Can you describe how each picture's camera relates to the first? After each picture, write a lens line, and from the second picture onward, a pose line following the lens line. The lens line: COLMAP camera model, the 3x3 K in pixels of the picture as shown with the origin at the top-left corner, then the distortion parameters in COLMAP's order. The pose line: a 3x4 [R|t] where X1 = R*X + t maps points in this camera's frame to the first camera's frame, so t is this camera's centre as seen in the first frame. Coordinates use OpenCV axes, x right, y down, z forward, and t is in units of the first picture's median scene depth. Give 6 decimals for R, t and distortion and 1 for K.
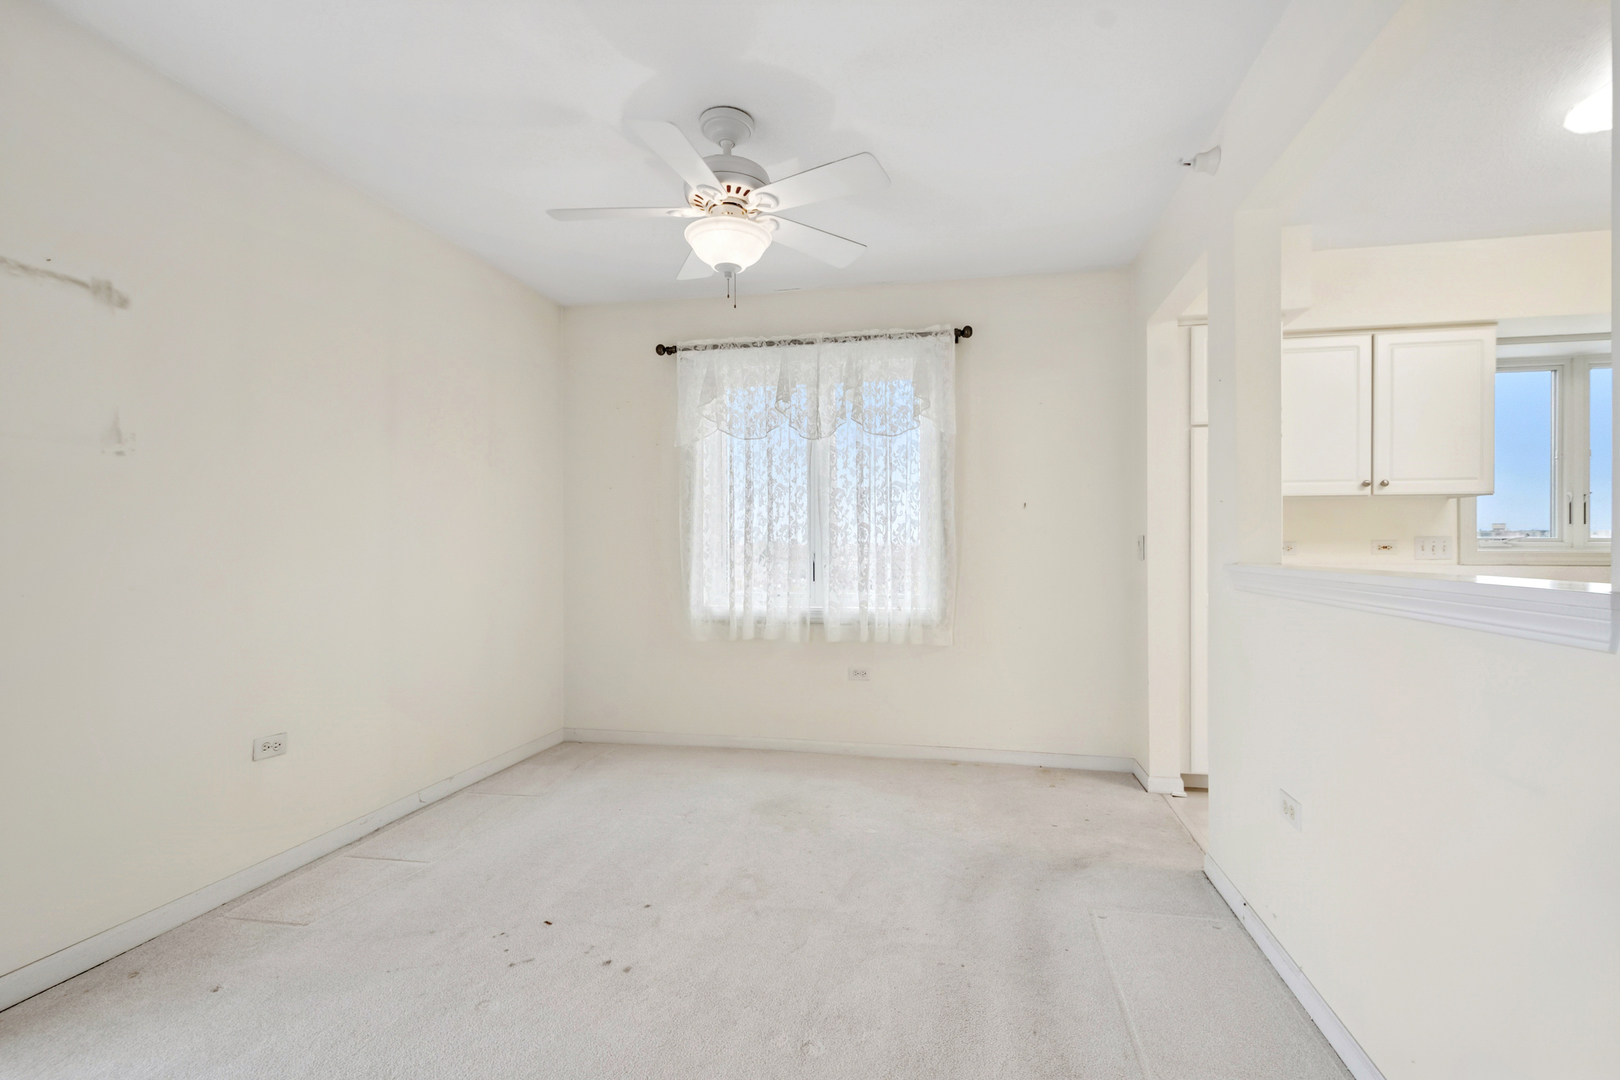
lens RADIAL K [[710.8, 0, 826.4], [0, 710.8, 542.0], [0, 0, 1]] dist [0.001385, -0.000735]
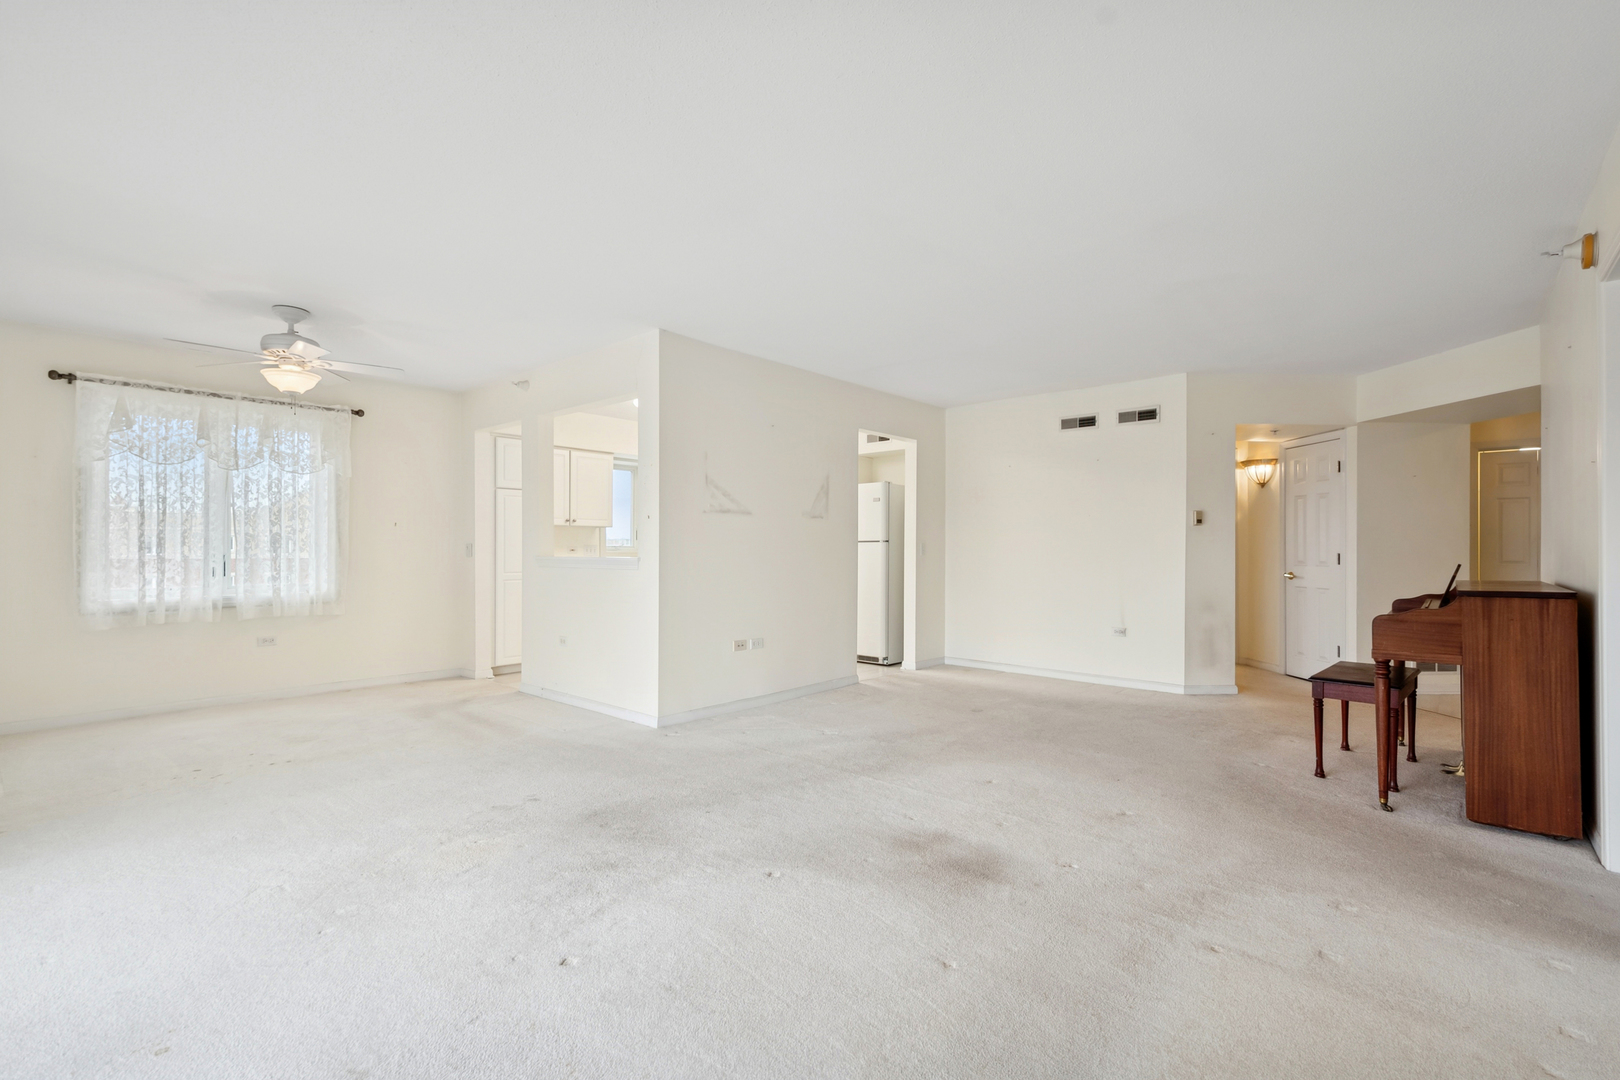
lens RADIAL K [[710.8, 0, 826.4], [0, 710.8, 542.0], [0, 0, 1]] dist [0.001385, -0.000735]
pose [[0.490062, 0.010538, 0.871624, -0.645764], [-0.003688, 0.999943, -0.010016, 0.001312], [-0.871680, 0.001694, 0.490073, -0.650313]]
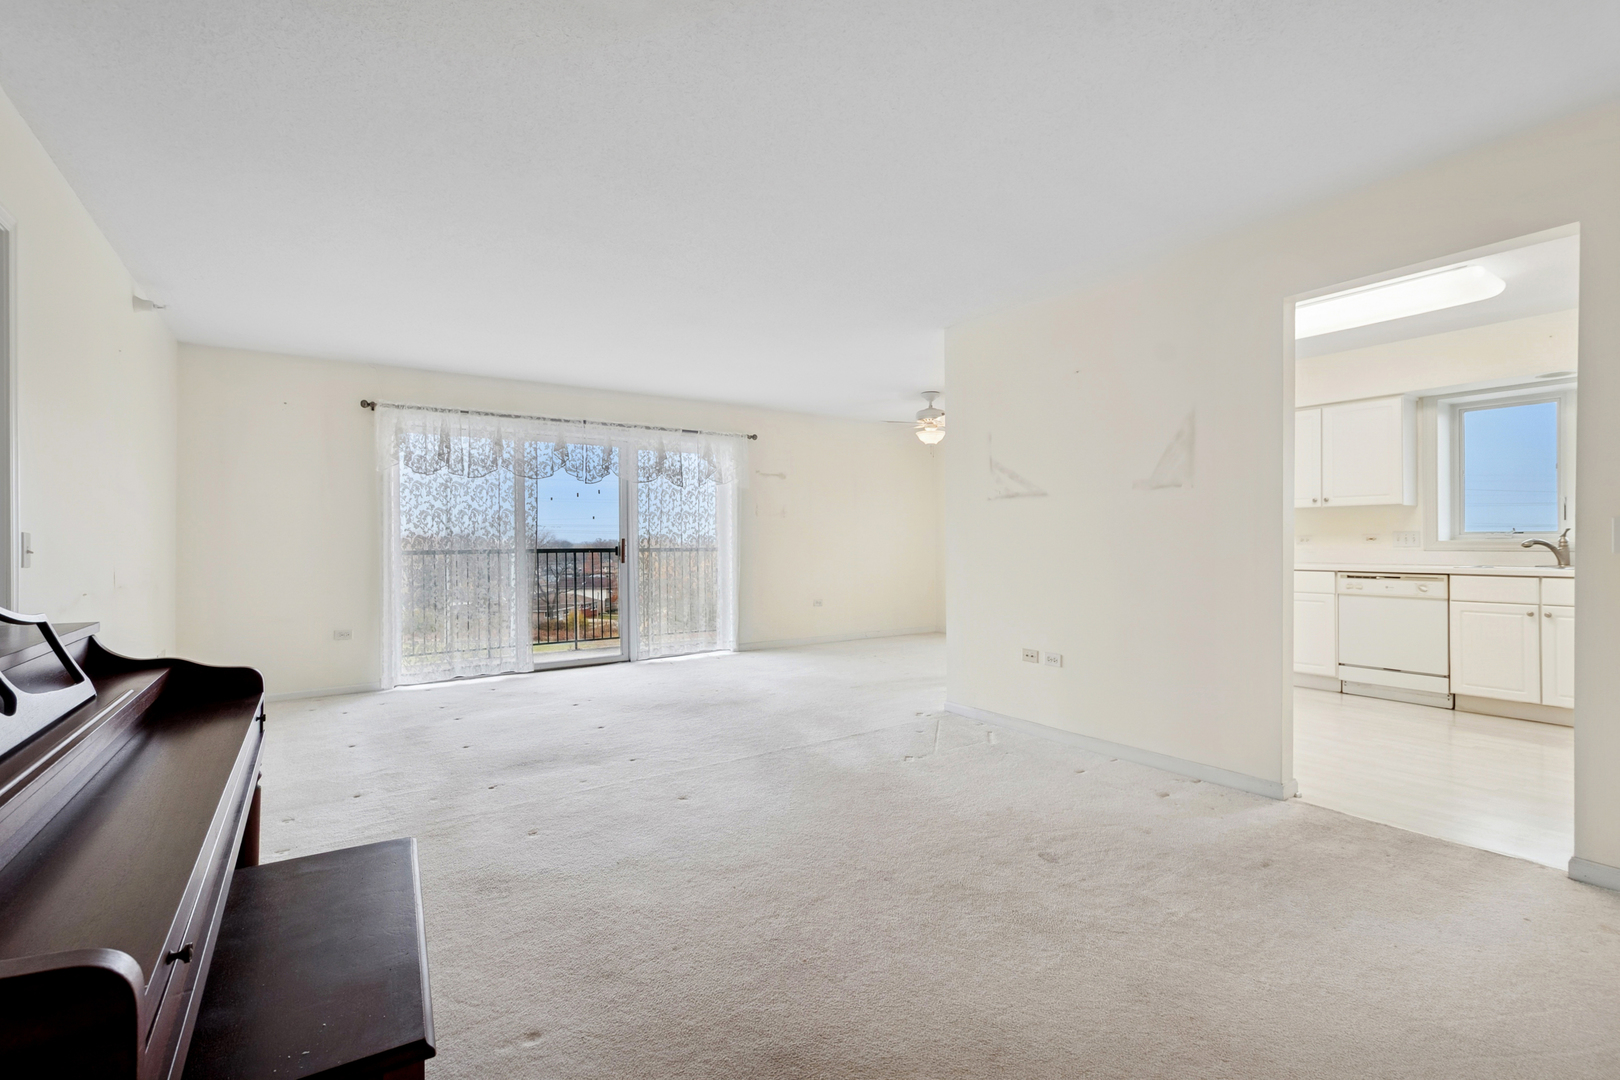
lens RADIAL K [[710.8, 0, 826.4], [0, 710.8, 542.0], [0, 0, 1]] dist [0.001385, -0.000735]
pose [[0.734940, -0.003812, -0.678122, 0.933224], [0.008382, 0.999959, 0.003464, -0.000652], [0.678081, -0.008230, 0.734941, -0.876144]]
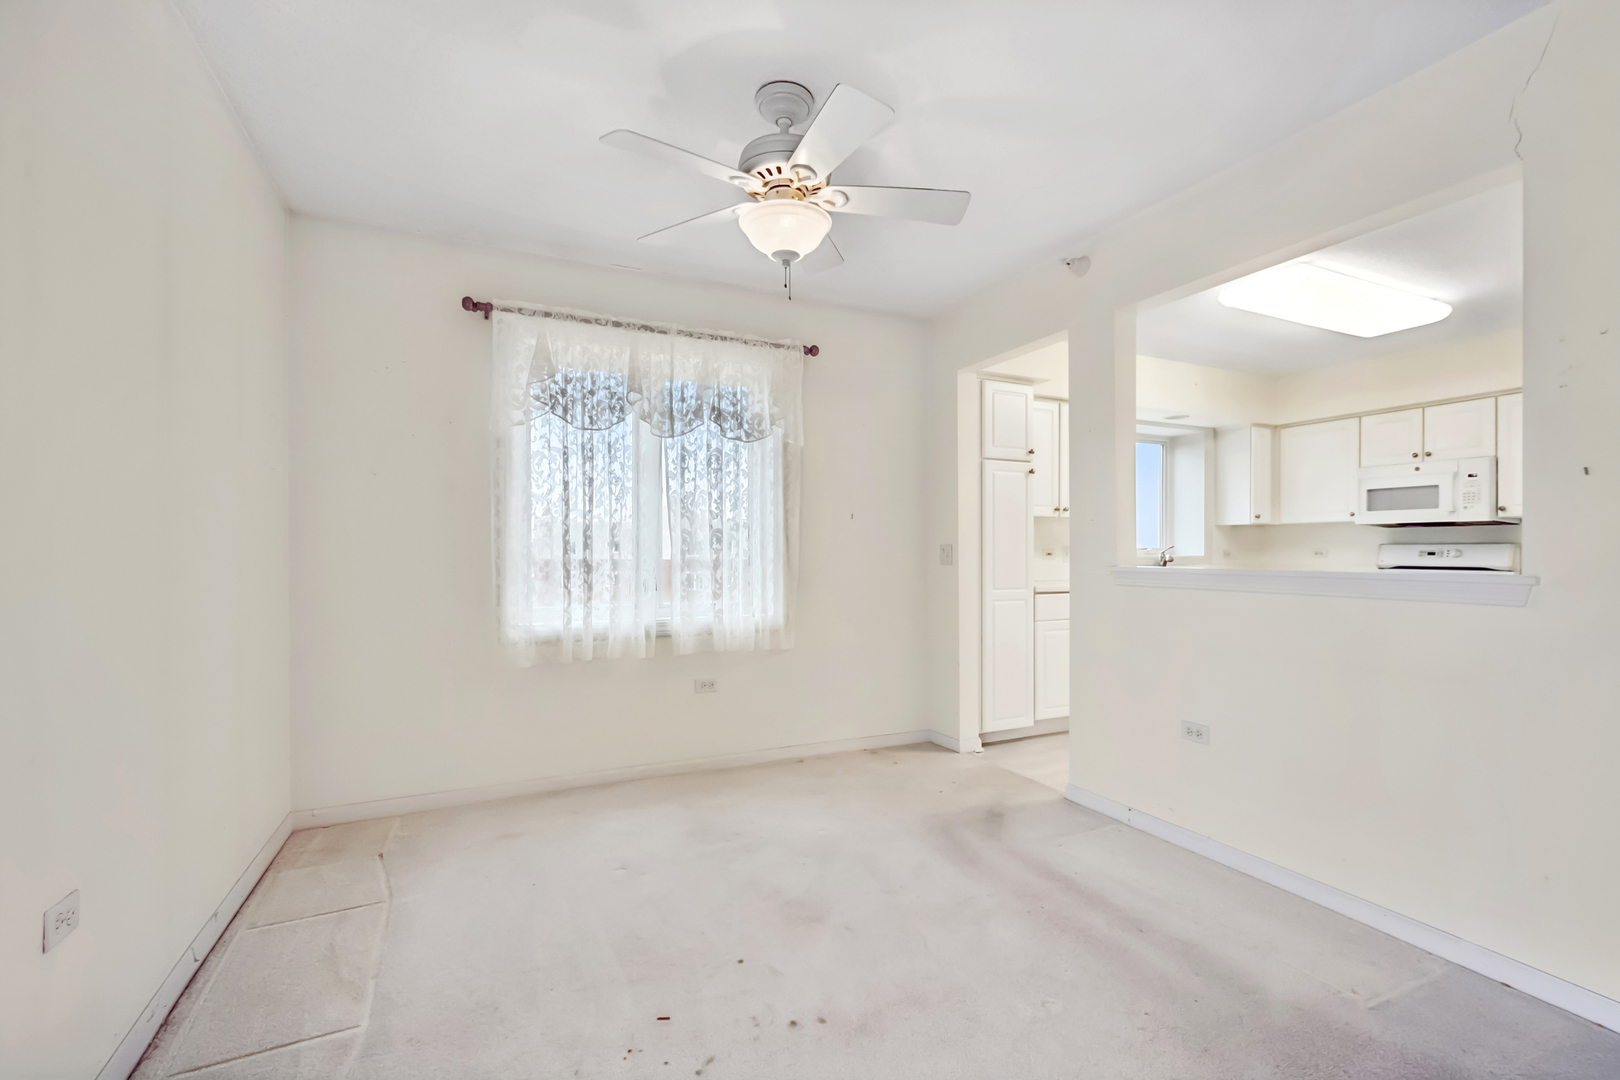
lens RADIAL K [[708.0, 0, 825.3], [0, 708.0, 553.0], [0, 0, 1]] dist [0.000907, -0.000168]
pose [[0.799594, 0.001436, 0.600540, -0.409283], [-0.005406, 0.999974, 0.004807, 0.000314], [-0.600517, -0.007090, 0.799580, 0.139937]]
